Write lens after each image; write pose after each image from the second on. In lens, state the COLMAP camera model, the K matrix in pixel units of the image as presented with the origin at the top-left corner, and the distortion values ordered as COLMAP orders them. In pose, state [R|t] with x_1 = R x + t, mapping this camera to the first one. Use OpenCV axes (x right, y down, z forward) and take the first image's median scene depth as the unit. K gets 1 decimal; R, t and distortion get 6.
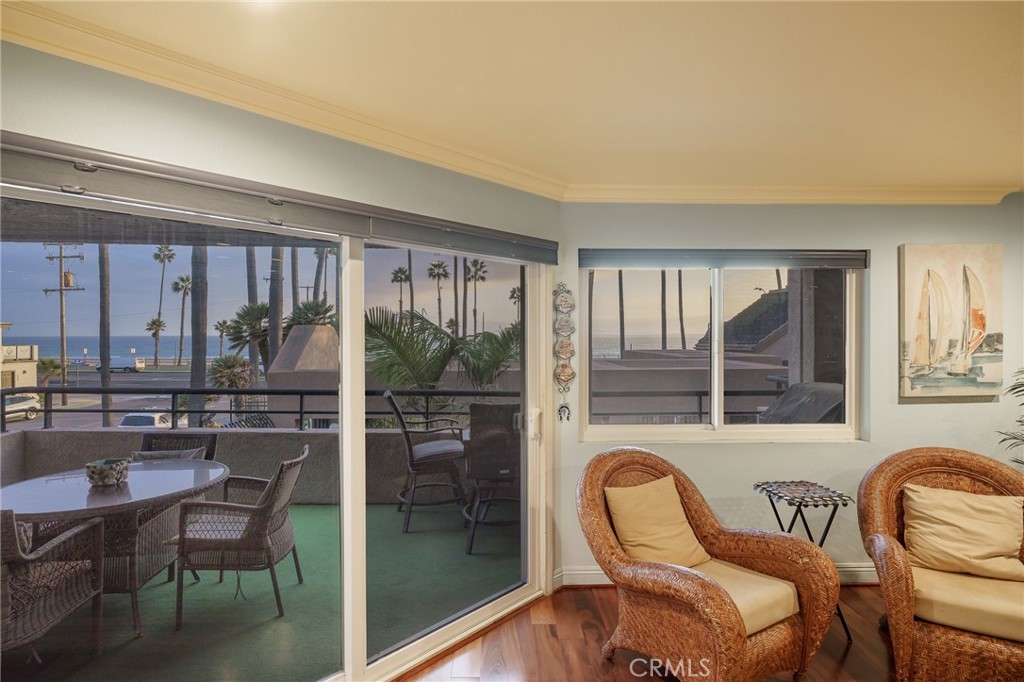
lens RADIAL K [[551.7, 0, 515.6], [0, 551.7, 340.0], [0, 0, 1]] dist [-0.006980, 0.000612]
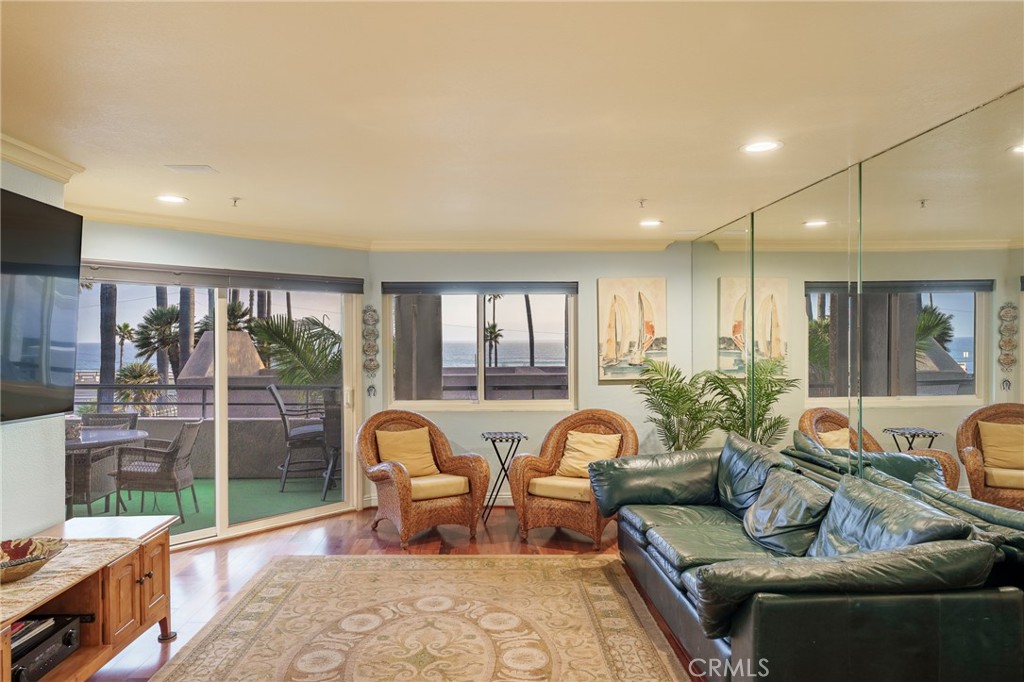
lens RADIAL K [[718.6, 0, 506.4], [0, 718.6, 338.5], [0, 0, 1]] dist [-0.006133, -0.001935]
pose [[0.999984, -0.003616, 0.004270, 0.443805], [0.003666, 0.999924, -0.011782, 0.012700], [-0.004227, 0.011798, 0.999921, -0.956483]]
